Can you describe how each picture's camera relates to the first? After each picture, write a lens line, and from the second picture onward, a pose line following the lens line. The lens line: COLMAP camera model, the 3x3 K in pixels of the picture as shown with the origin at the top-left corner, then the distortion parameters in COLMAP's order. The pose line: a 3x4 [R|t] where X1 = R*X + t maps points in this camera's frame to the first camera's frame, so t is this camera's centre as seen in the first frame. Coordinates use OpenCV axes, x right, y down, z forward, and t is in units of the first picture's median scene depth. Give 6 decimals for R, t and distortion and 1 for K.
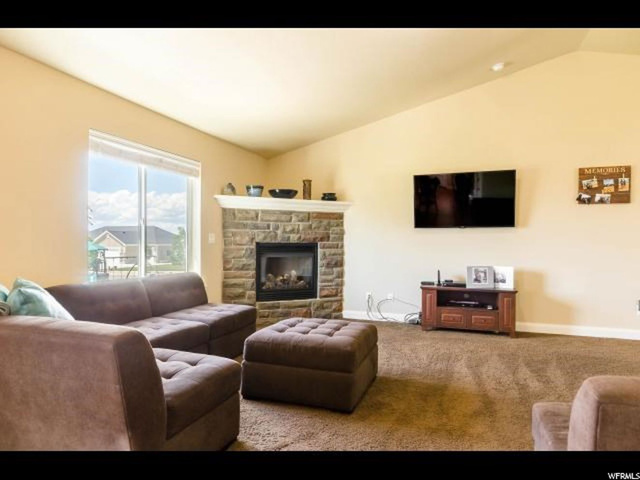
lens RADIAL K [[392.2, 0, 320.2], [0, 392.2, 238.9], [0, 0, 1]] dist [0.000363, 0.000271]
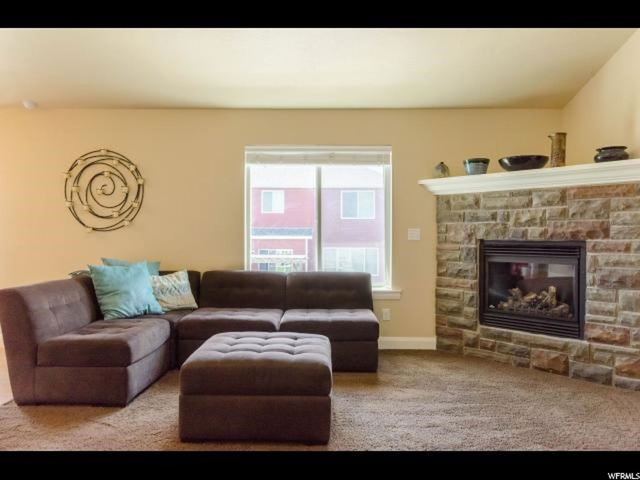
lens RADIAL K [[448.8, 0, 320.1], [0, 448.8, 241.9], [0, 0, 1]] dist [-0.003393, -0.002471]
pose [[0.341700, 0.007926, -0.939776, 0.494073], [0.005206, 0.999933, 0.010326, 0.002898], [0.939795, -0.008421, 0.341636, 0.457856]]
